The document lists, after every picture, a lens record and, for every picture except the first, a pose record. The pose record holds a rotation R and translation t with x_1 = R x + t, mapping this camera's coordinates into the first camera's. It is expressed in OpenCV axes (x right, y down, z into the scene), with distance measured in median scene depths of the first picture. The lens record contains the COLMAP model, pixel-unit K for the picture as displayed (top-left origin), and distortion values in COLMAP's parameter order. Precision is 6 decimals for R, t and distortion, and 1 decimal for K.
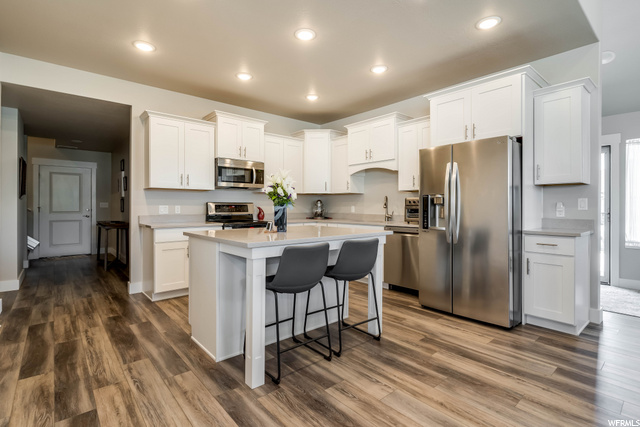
lens RADIAL K [[308.6, 0, 318.6], [0, 308.6, 207.2], [0, 0, 1]] dist [0.001693, 0.000203]
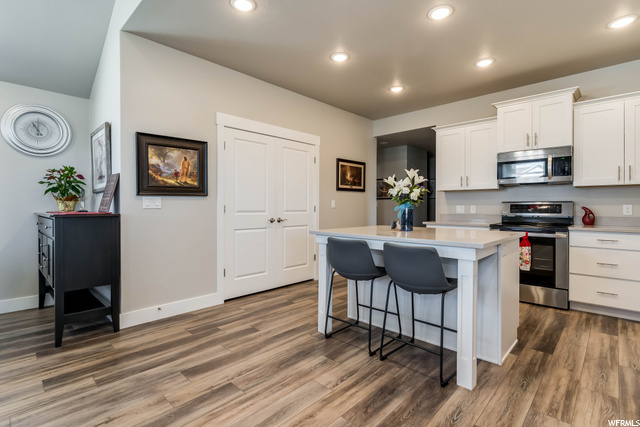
lens RADIAL K [[308.6, 0, 318.6], [0, 308.6, 207.2], [0, 0, 1]] dist [0.001693, 0.000203]
pose [[0.091606, 0.001705, -0.995794, 1.076760], [-0.001348, 0.999998, 0.001589, -0.000269], [0.995794, 0.001197, 0.091608, 0.754468]]
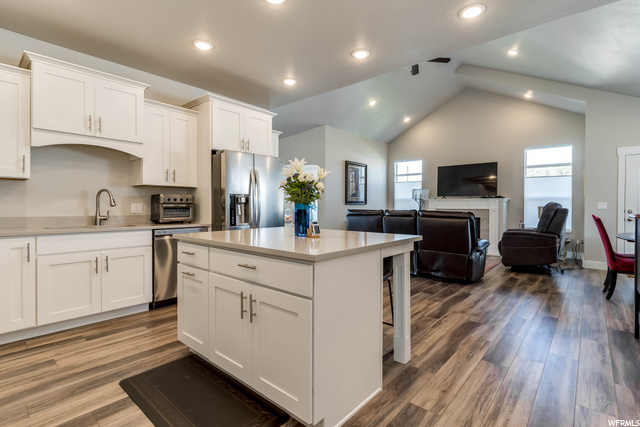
lens RADIAL K [[308.6, 0, 318.6], [0, 308.6, 207.2], [0, 0, 1]] dist [0.001693, 0.000203]
pose [[-0.137253, -0.005692, 0.990520, -1.167860], [-0.004772, 0.999976, 0.005085, -0.001870], [-0.990524, -0.004029, -0.137277, 1.319027]]
